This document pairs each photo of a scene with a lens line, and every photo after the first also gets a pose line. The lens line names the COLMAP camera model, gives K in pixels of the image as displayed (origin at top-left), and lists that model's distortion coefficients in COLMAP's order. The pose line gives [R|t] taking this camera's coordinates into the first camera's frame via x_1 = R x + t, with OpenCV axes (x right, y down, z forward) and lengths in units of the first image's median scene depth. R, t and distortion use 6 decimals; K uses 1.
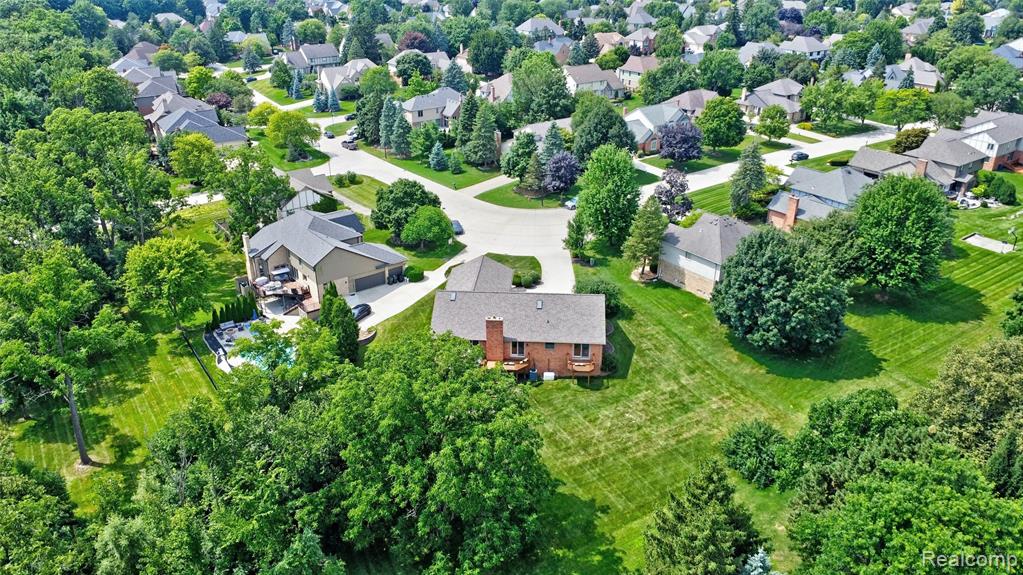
lens RADIAL K [[766.0, 0, 513.9], [0, 766.0, 288.7], [0, 0, 1]] dist [-0.036309, 0.001630]
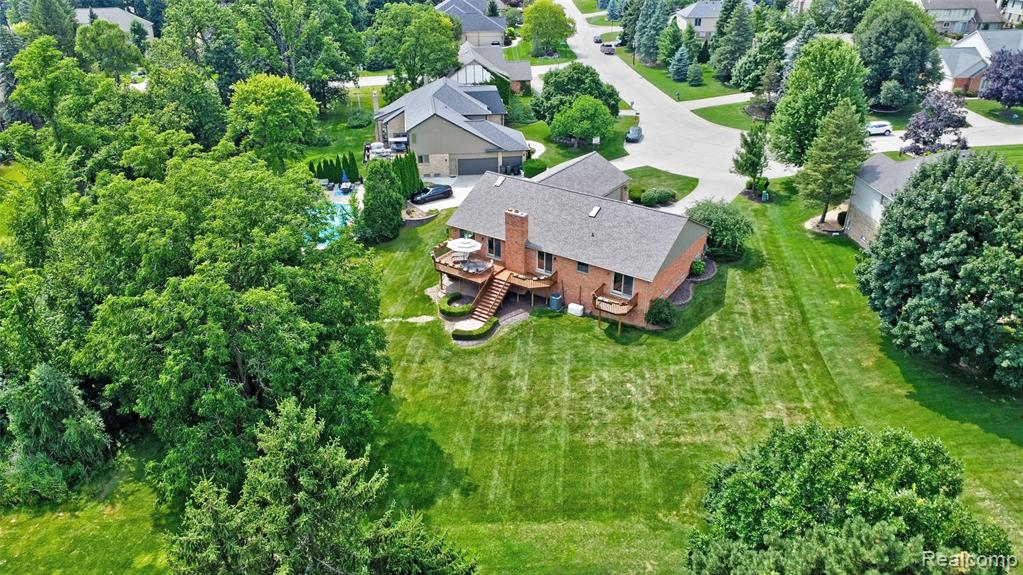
lens RADIAL K [[766.0, 0, 511.4], [0, 766.0, 283.4], [0, 0, 1]] dist [-0.036309, 0.001630]
pose [[0.852822, 0.231591, -0.468039, 0.324705], [-0.214357, 0.972541, 0.090639, 0.038718], [0.476178, 0.023029, 0.879047, 0.343973]]
